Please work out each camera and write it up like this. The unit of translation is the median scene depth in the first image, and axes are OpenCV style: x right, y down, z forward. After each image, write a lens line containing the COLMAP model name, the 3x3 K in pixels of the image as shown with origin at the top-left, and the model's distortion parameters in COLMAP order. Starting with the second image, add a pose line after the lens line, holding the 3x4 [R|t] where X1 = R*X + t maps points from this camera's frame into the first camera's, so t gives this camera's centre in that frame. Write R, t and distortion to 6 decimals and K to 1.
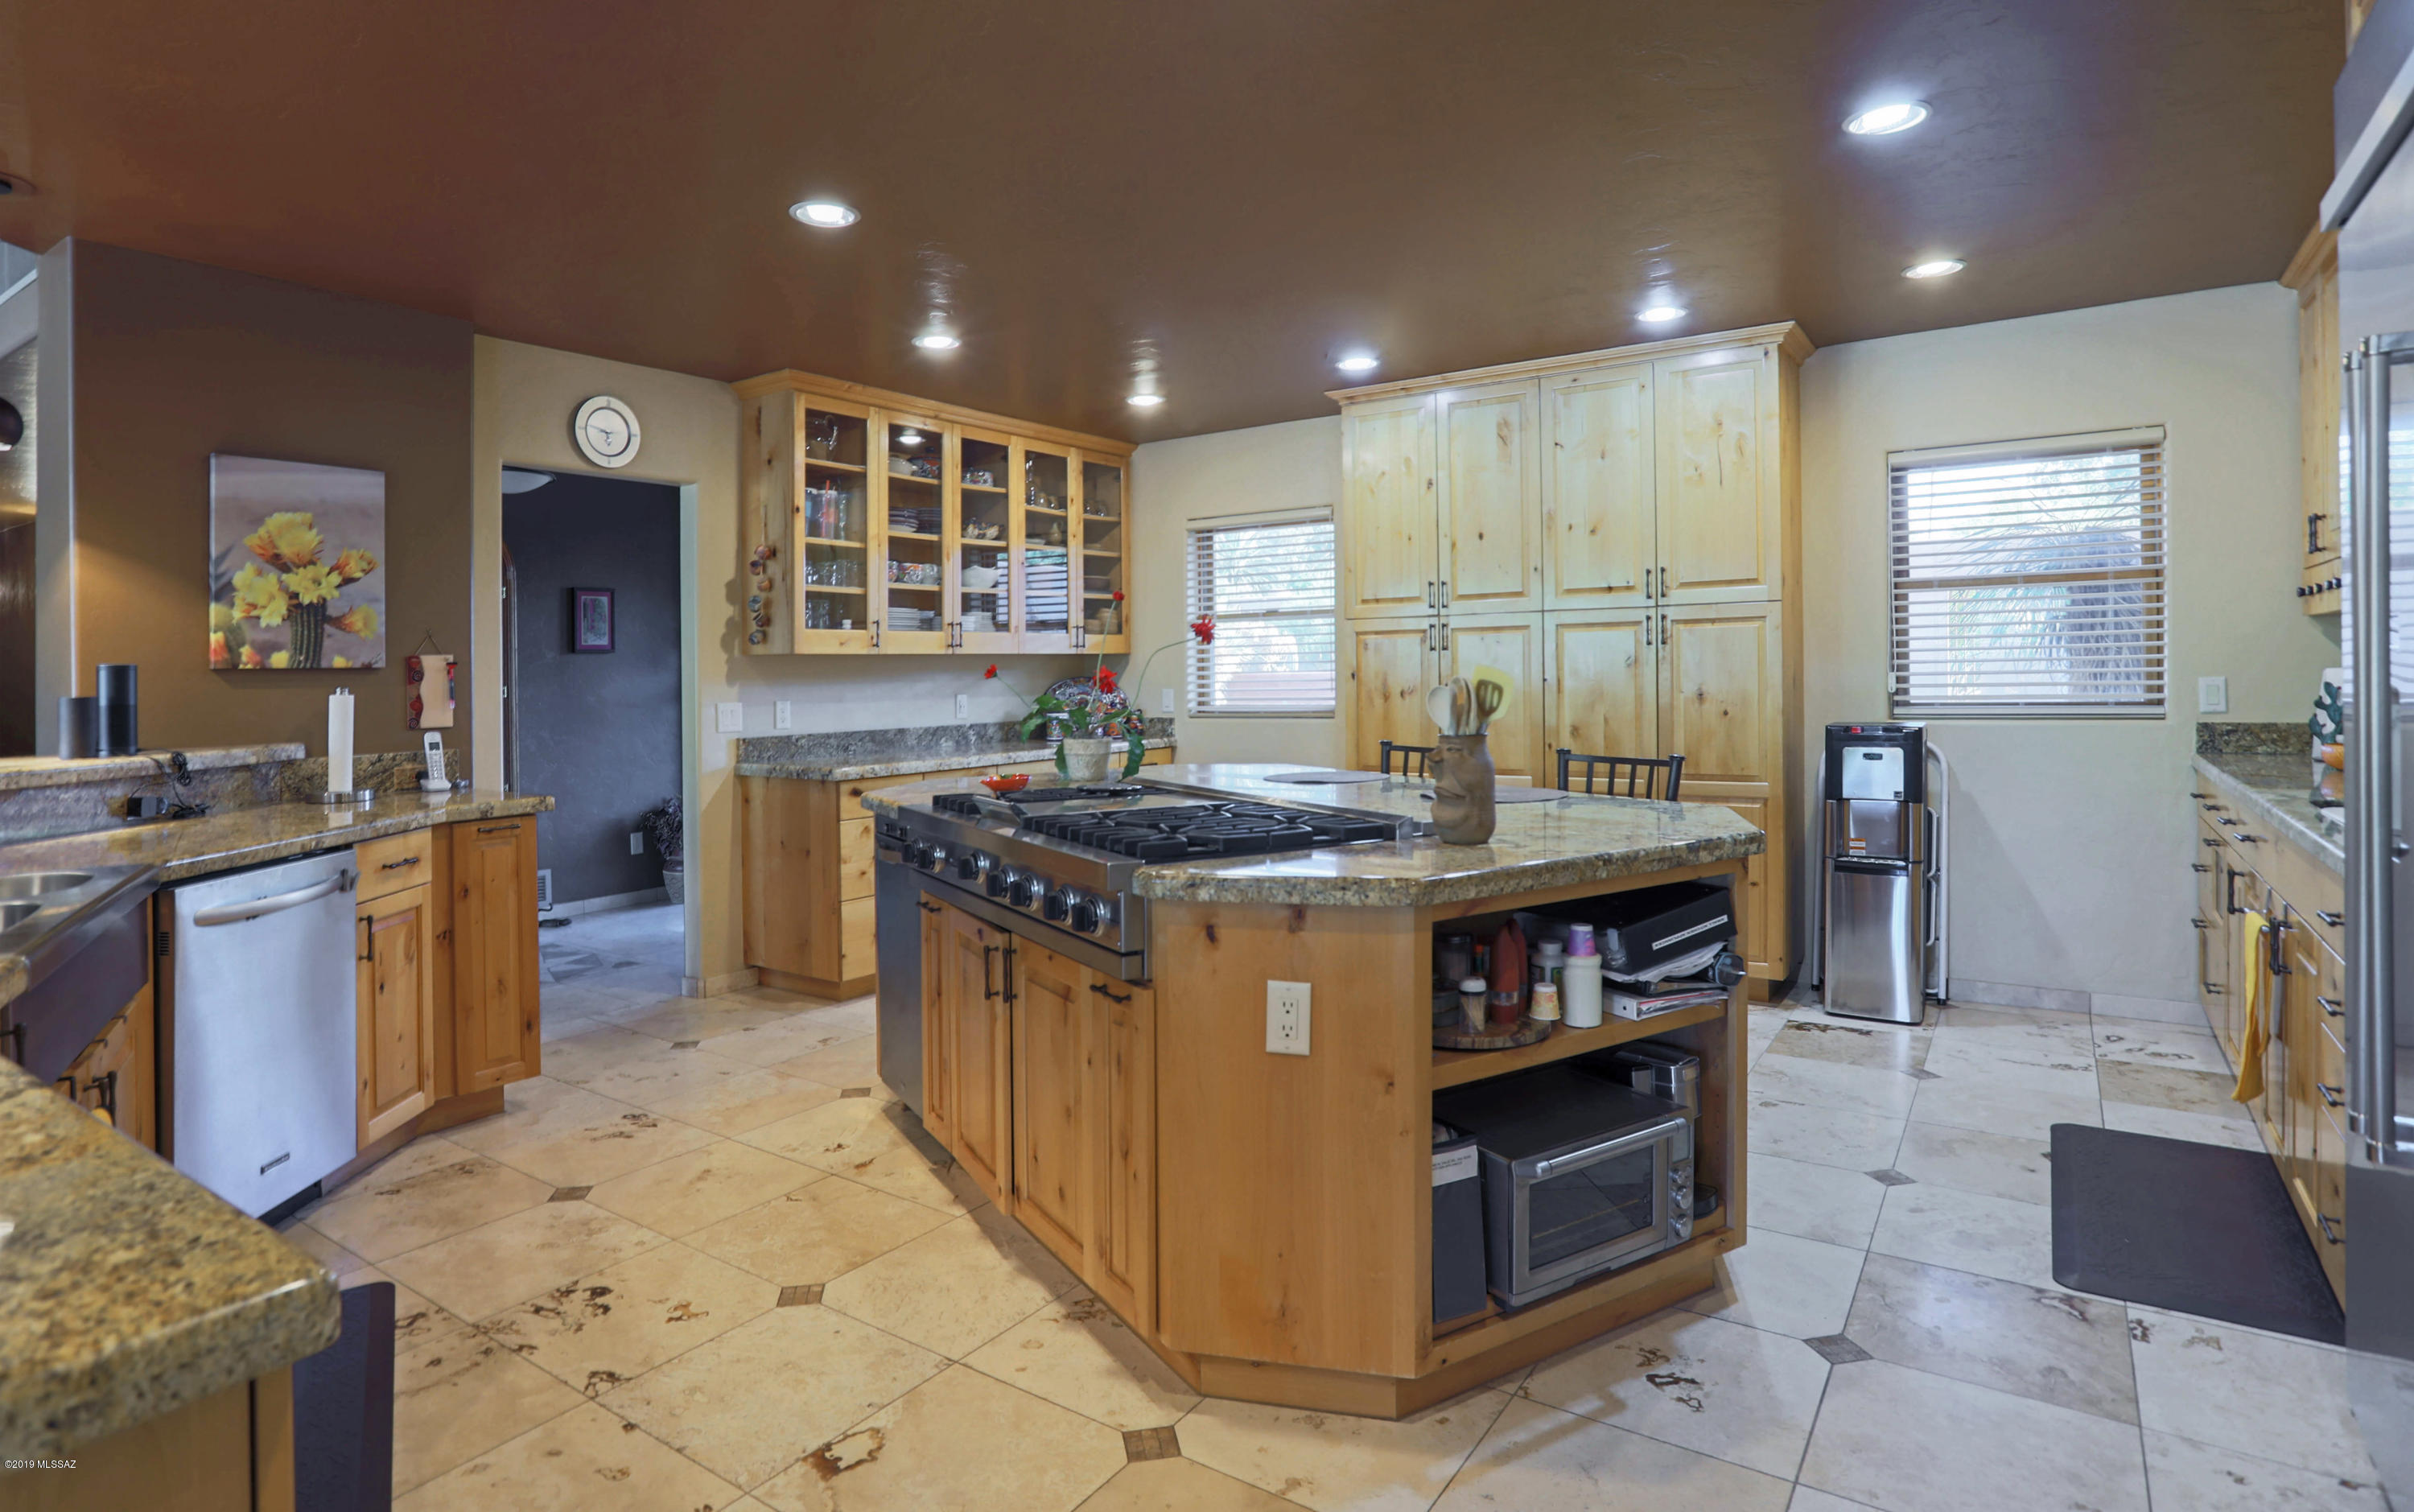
lens RADIAL K [[1354.0, 0, 1208.7], [0, 1354.0, 677.9], [0, 0, 1]] dist [-0.035431, 0.000233]
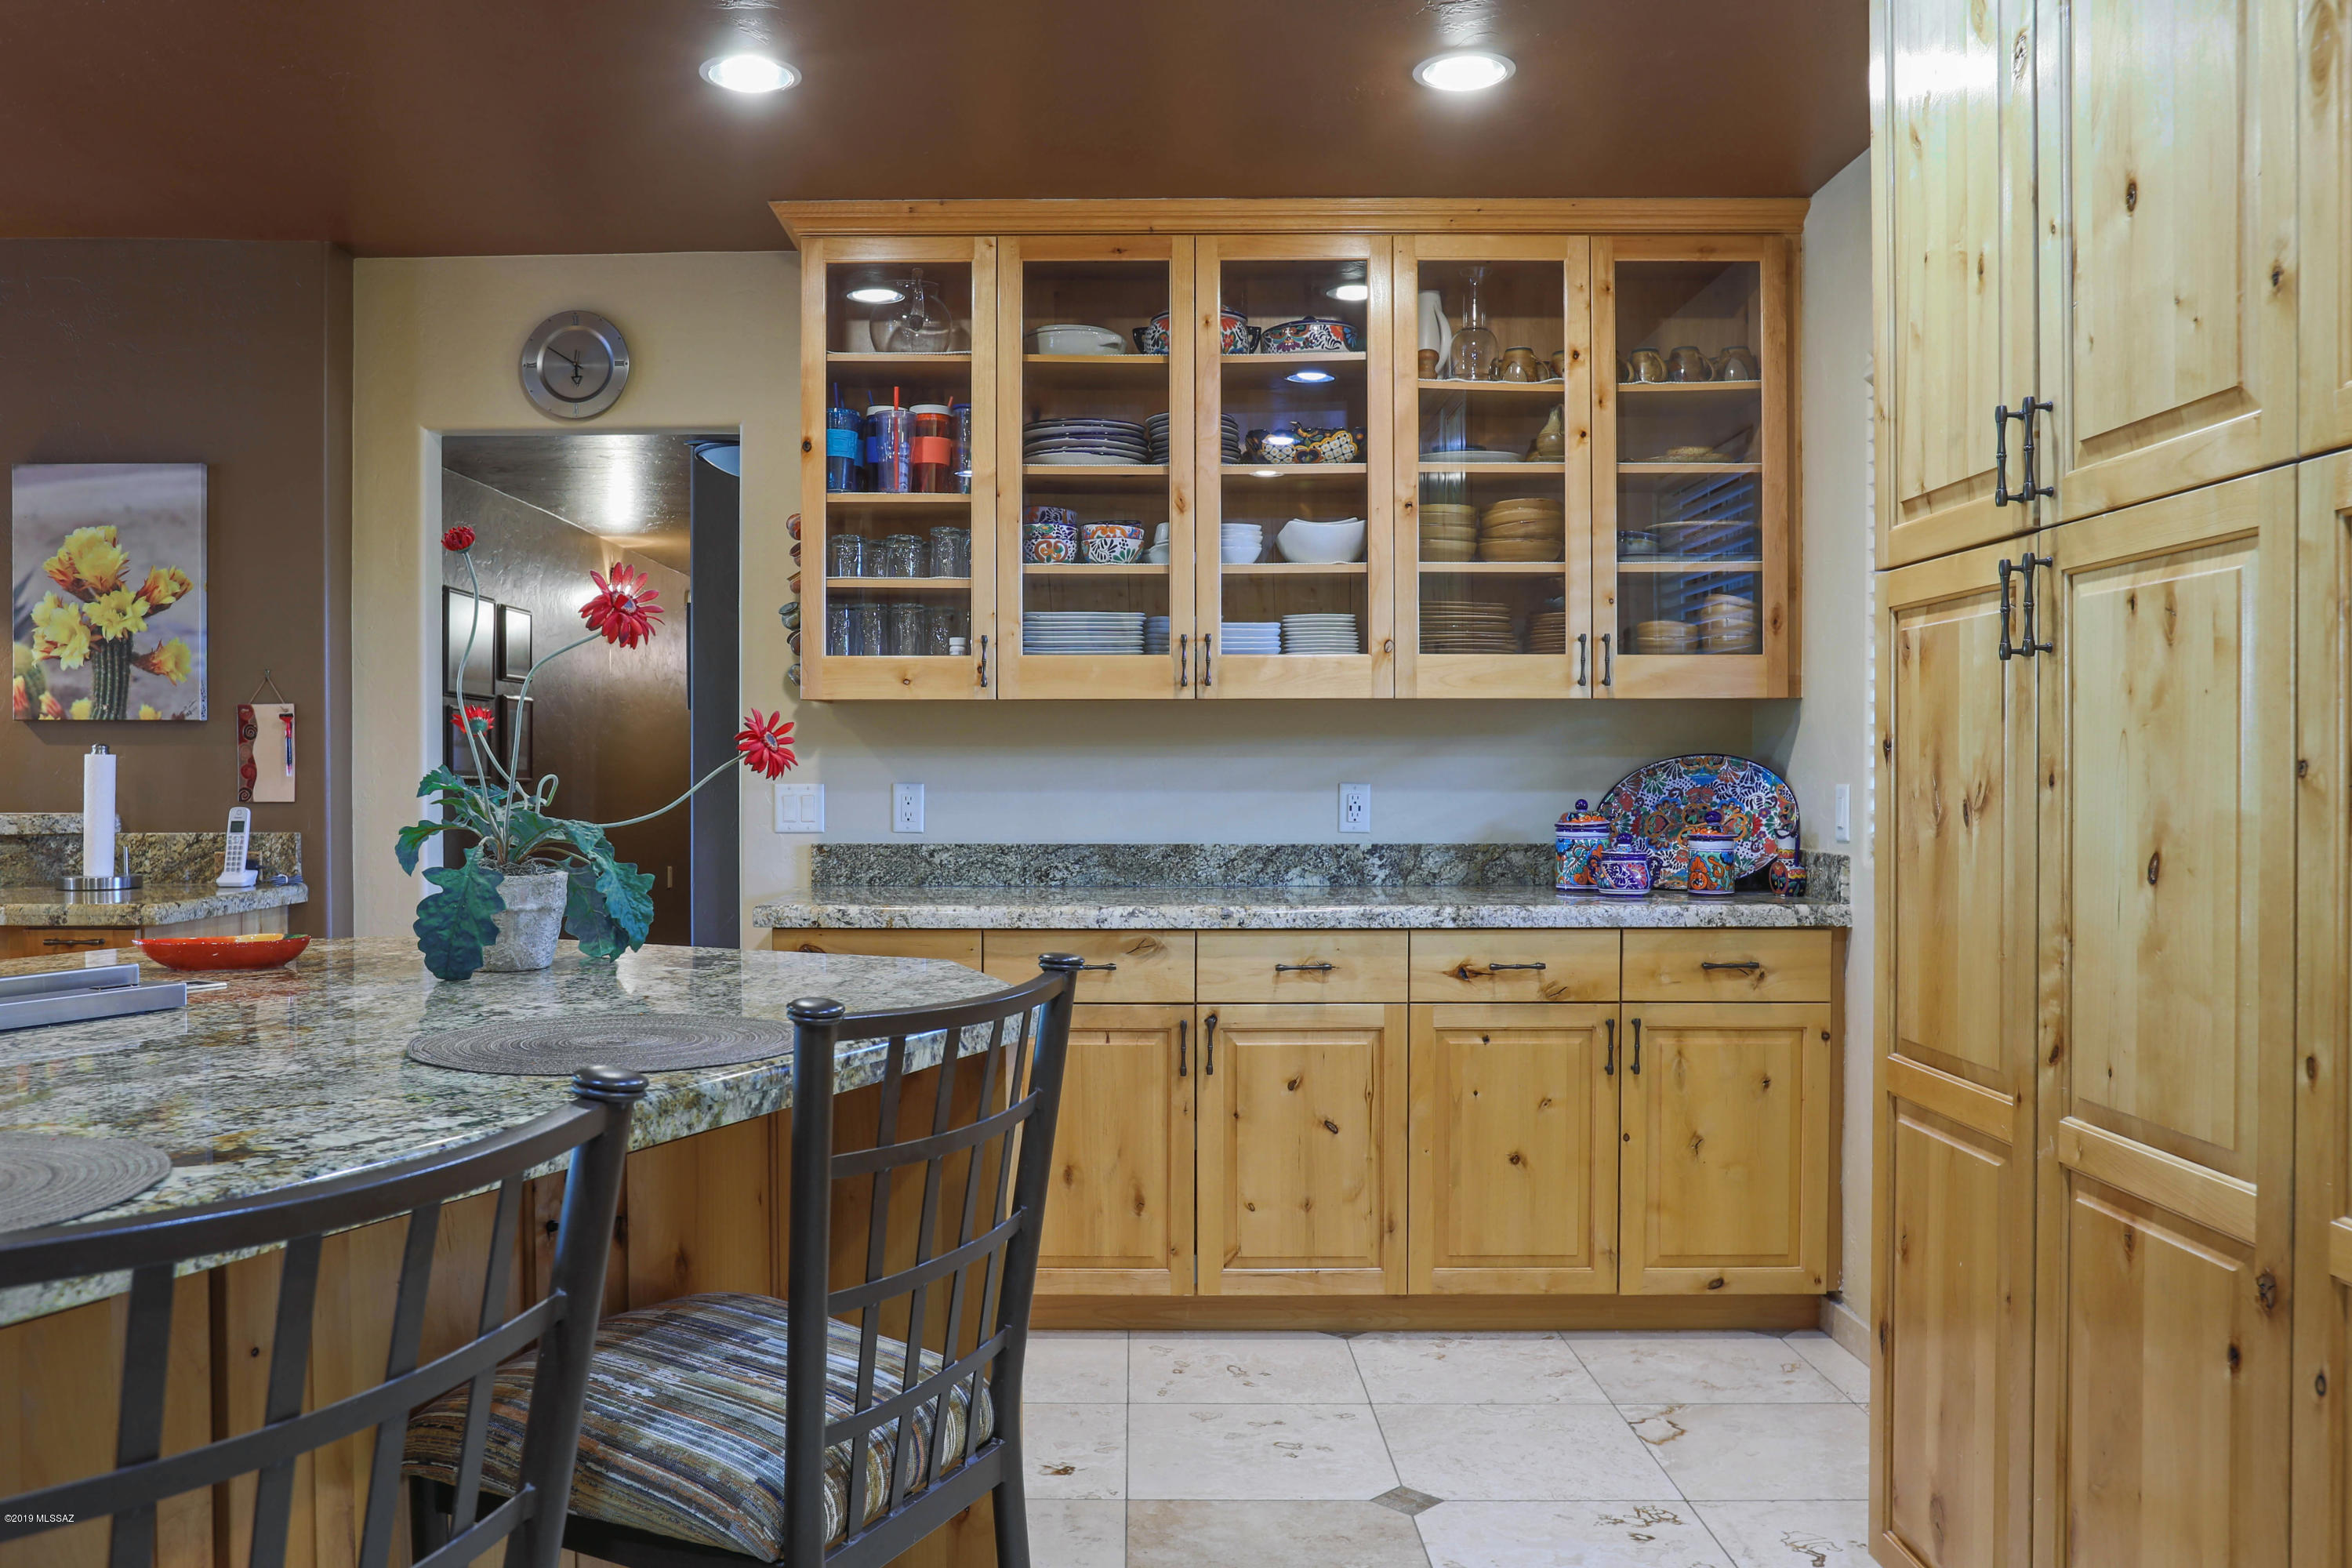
lens RADIAL K [[1812.3, 0, 1176.0], [0, 1812.3, 784.0], [0, 0, 1]] dist [-0.048806, 0.003685]
pose [[0.534346, 0.022551, -0.844965, 0.542969], [-0.015006, 0.999740, 0.017191, 0.002809], [0.845133, 0.003494, 0.534545, 0.925682]]
